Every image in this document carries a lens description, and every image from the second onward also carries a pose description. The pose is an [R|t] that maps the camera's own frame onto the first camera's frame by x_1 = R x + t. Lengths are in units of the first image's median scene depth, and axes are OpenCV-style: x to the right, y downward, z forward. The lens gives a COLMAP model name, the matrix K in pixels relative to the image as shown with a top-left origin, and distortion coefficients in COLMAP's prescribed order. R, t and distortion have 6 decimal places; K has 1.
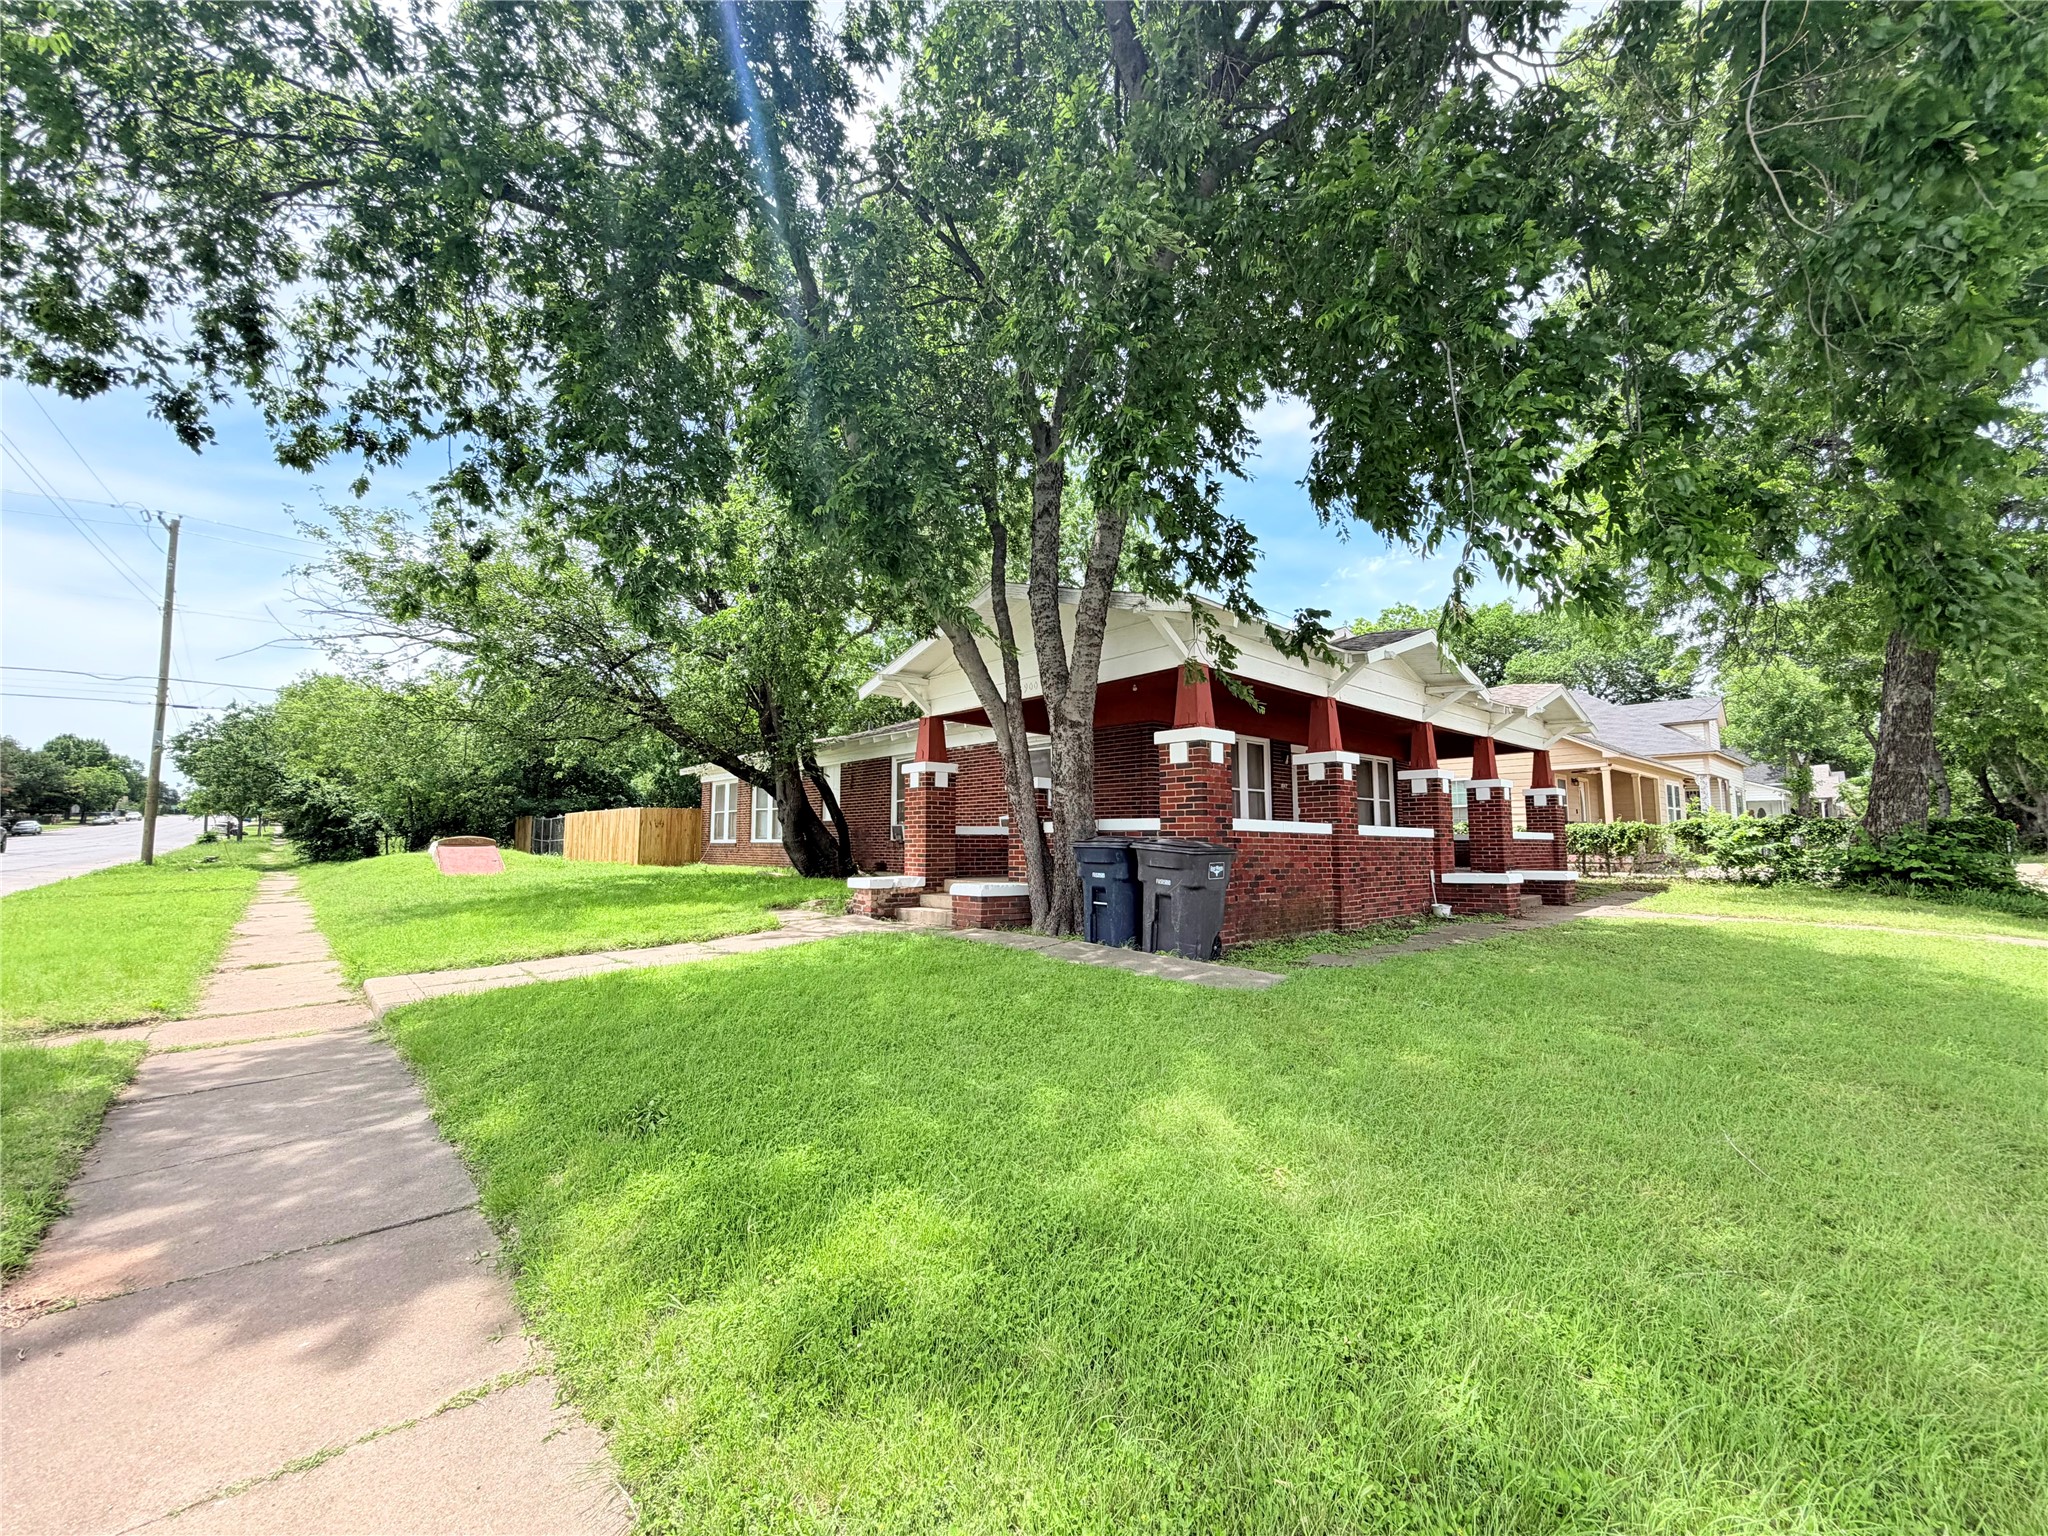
lens RADIAL K [[811.7, 0, 1019.7], [0, 811.7, 768.3], [0, 0, 1]] dist [-0.000380, 0.000011]
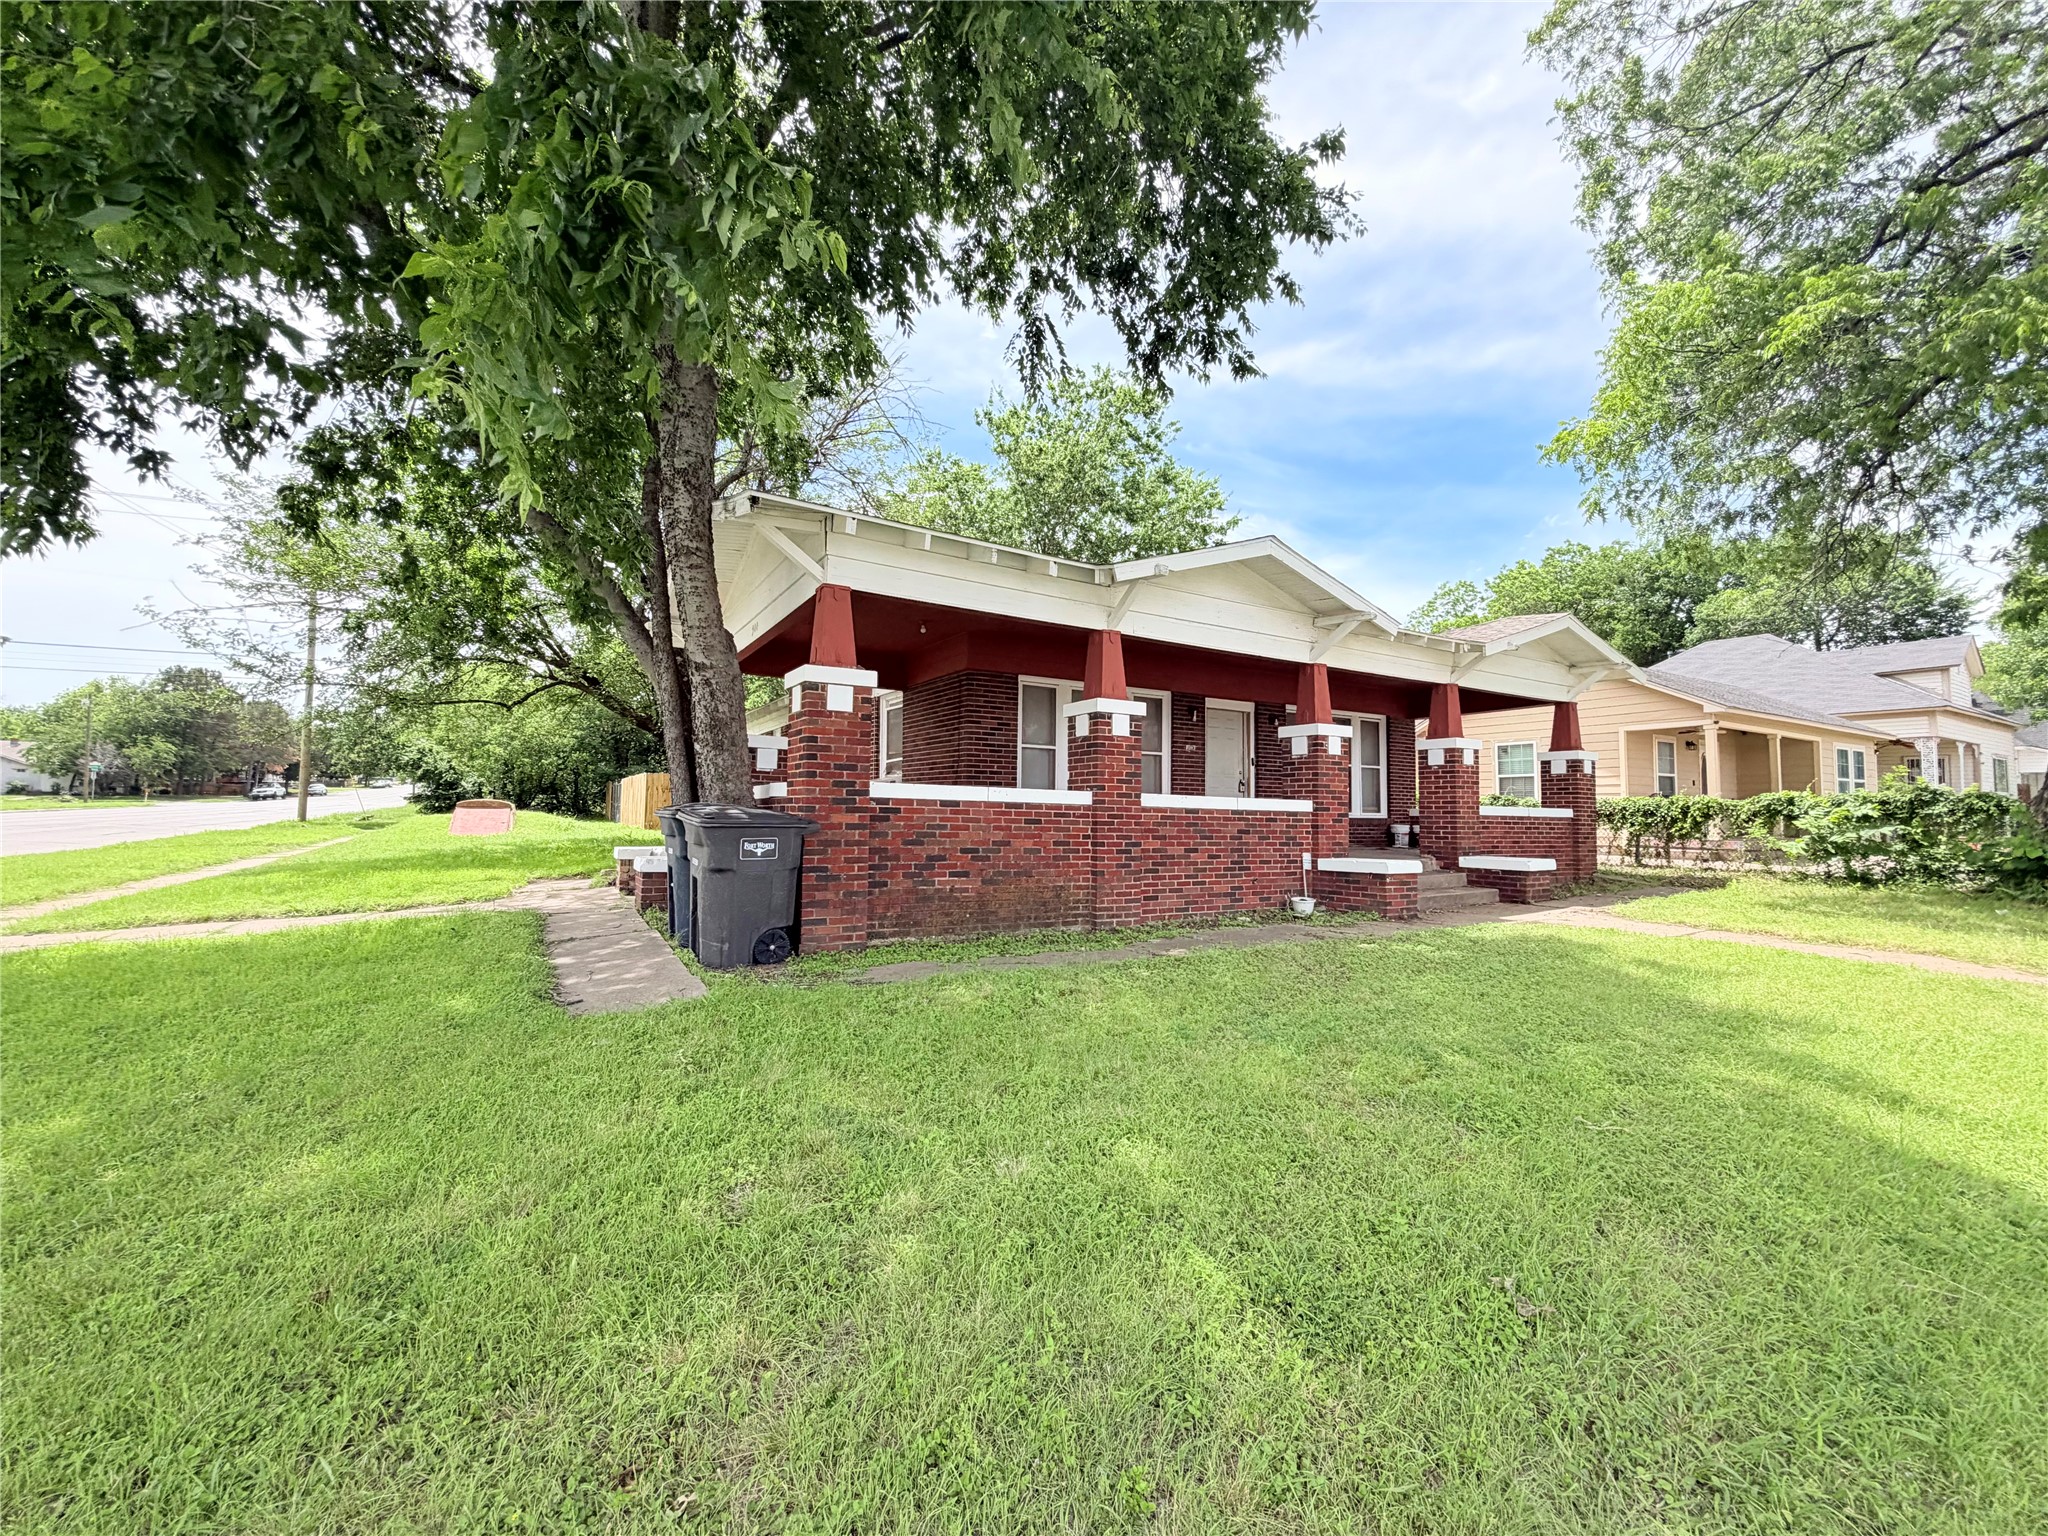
lens RADIAL K [[811.7, 0, 1019.7], [0, 811.7, 768.3], [0, 0, 1]] dist [-0.000380, 0.000011]
pose [[0.979684, 0.003026, -0.200523, 0.316021], [0.004353, 0.999330, 0.036351, 0.011539], [0.200499, -0.036485, 0.979014, 0.148537]]
